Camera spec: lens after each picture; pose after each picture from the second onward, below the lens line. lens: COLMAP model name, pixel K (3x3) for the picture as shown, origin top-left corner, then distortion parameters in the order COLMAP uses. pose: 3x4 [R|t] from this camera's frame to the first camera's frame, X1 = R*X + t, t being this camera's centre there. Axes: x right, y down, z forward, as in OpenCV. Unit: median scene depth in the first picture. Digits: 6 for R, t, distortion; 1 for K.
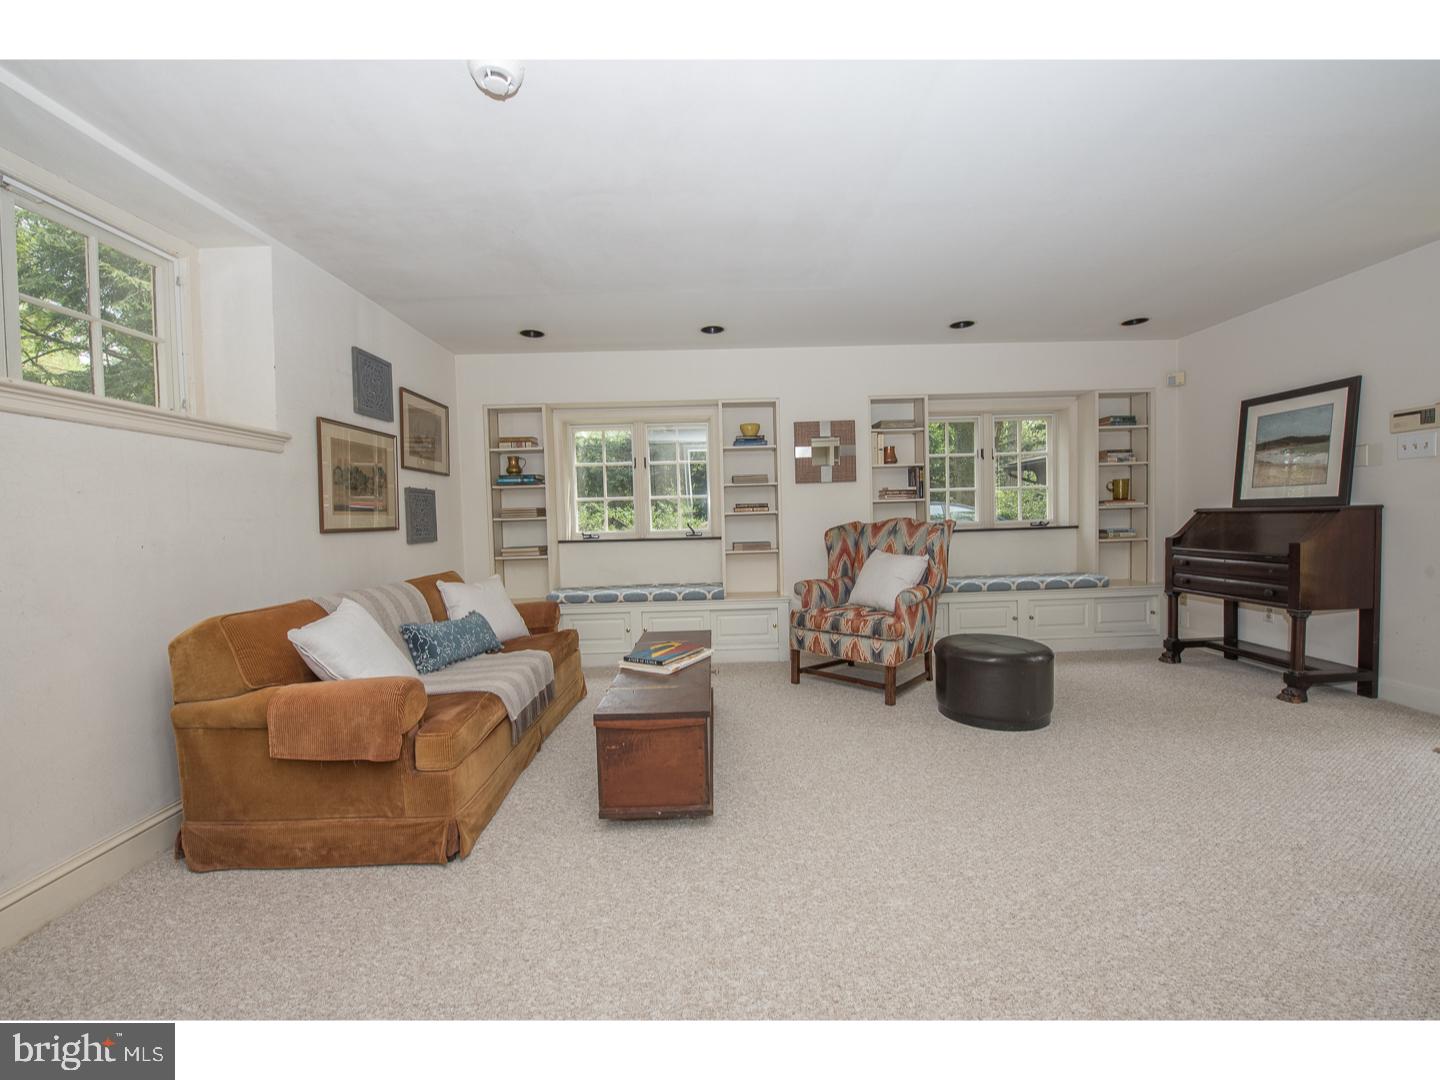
lens RADIAL K [[571.6, 0, 714.8], [0, 571.6, 540.7], [0, 0, 1]] dist [-0.019812, 0.000203]
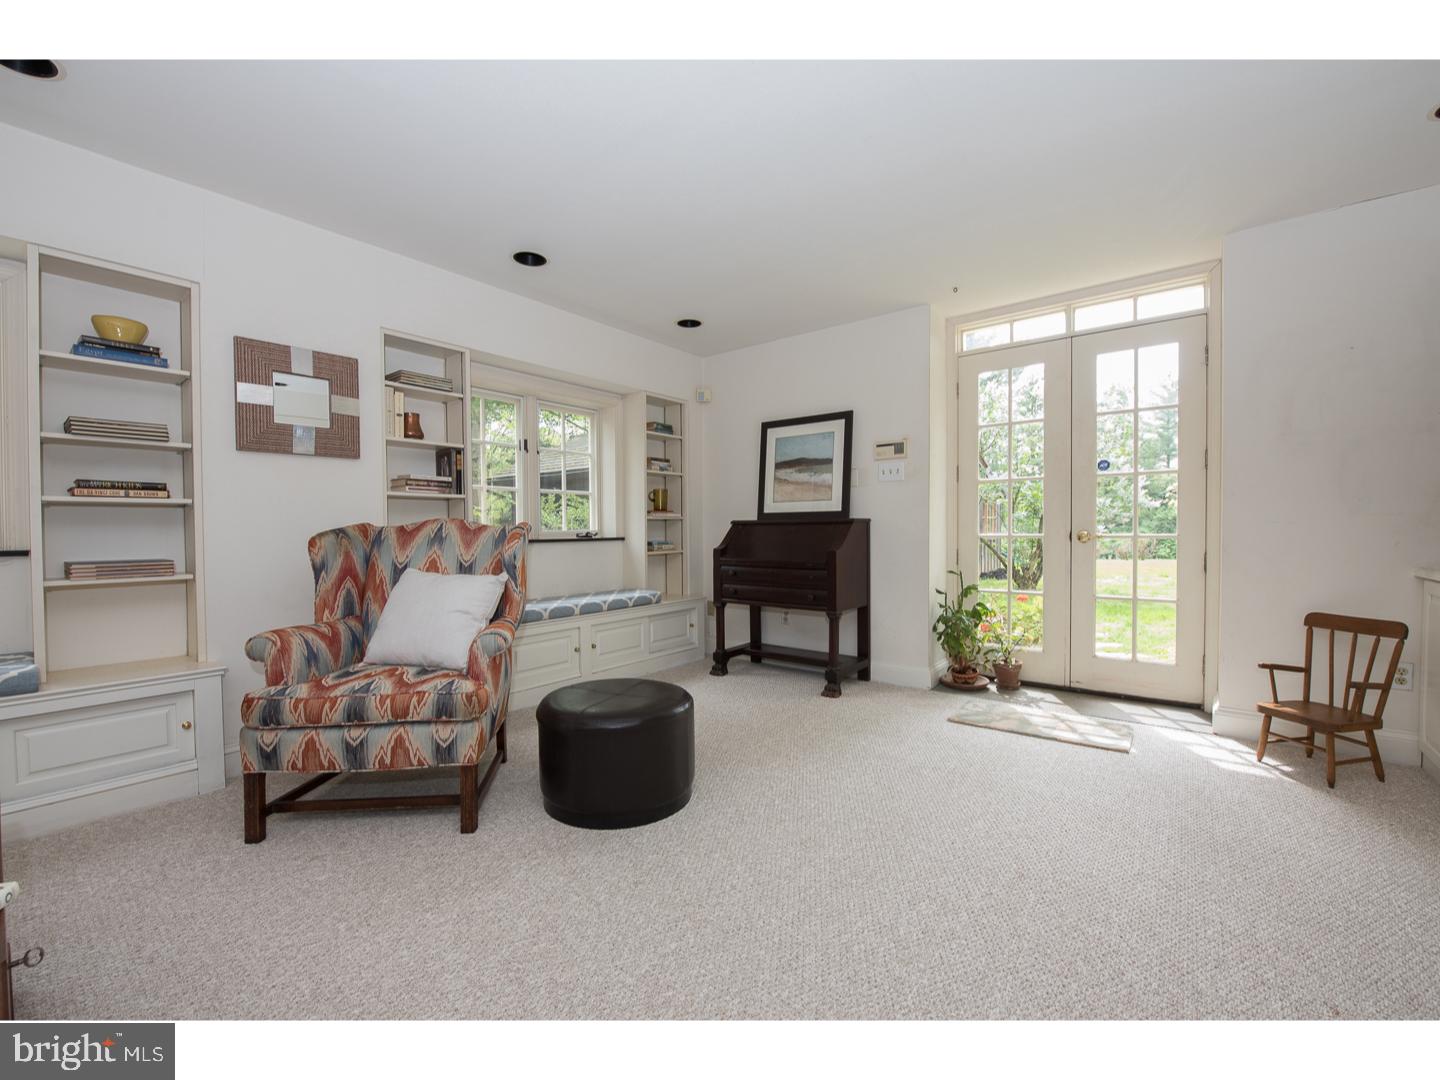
lens RADIAL K [[594.6, 0, 721.9], [0, 594.6, 542.8], [0, 0, 1]] dist [-0.015024, -0.000609]
pose [[0.623863, 0.007464, 0.781498, -0.005682], [0.018218, 0.999544, -0.024090, 0.009689], [-0.781321, 0.029266, 0.623443, 0.339989]]
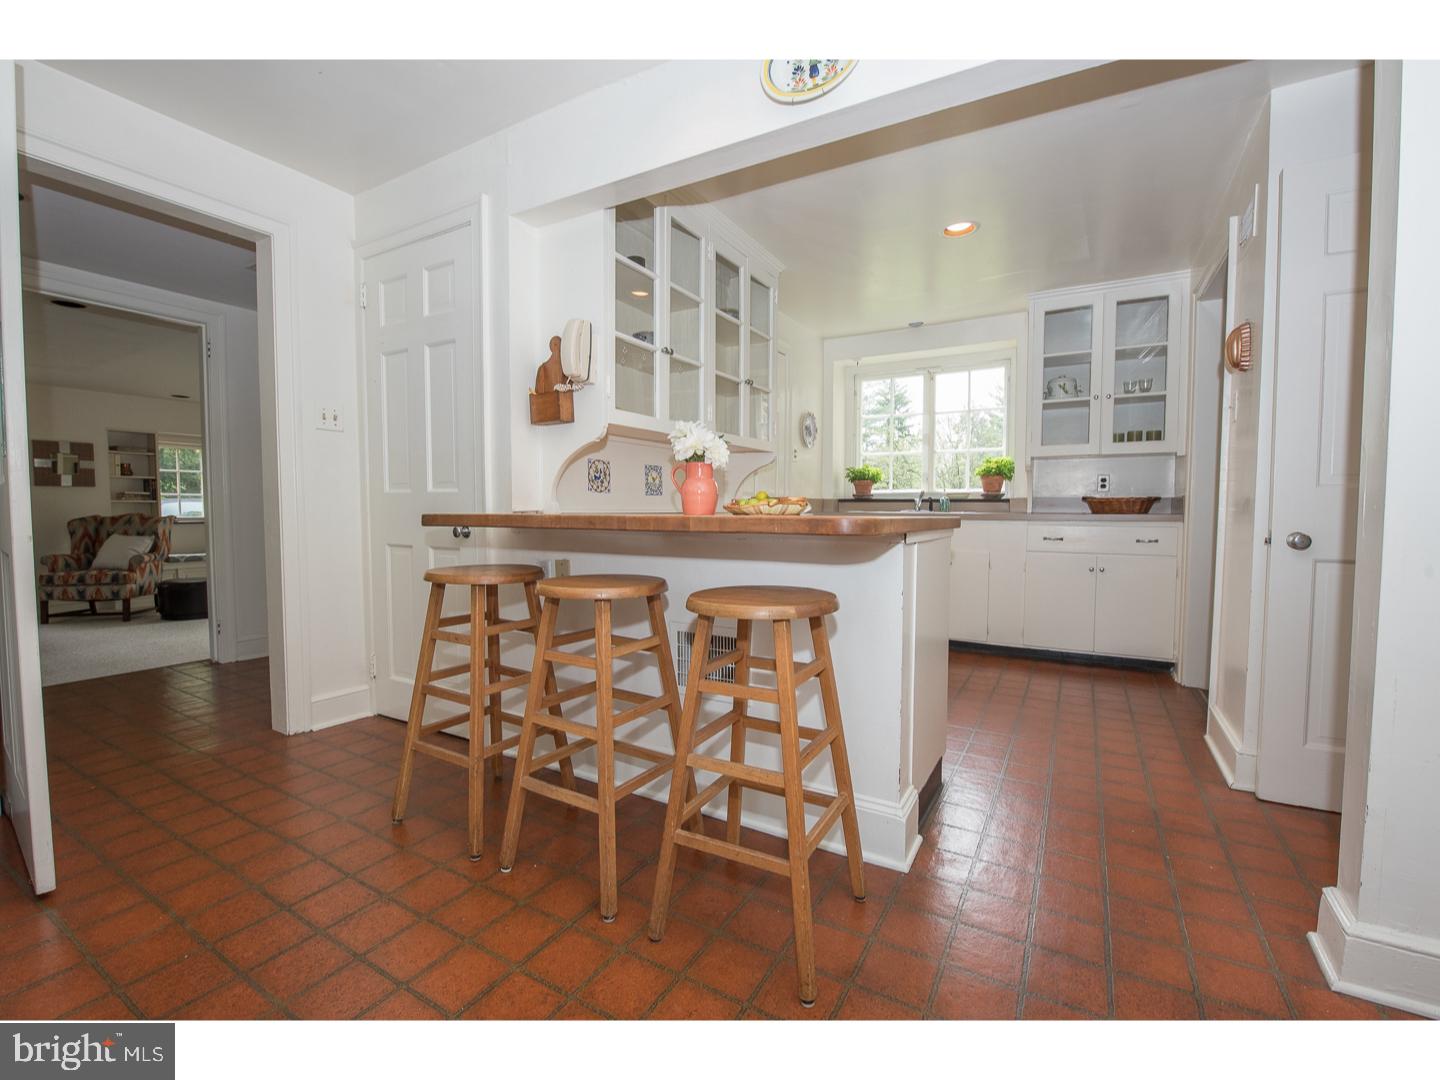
lens RADIAL K [[643.4, 0, 712.1], [0, 643.4, 549.4], [0, 0, 1]] dist [-0.010886, -0.000015]
pose [[0.525417, -0.019495, 0.850621, -0.325479], [0.016675, 0.999781, 0.012614, 0.062471], [-0.850681, 0.007557, 0.525627, -1.247981]]
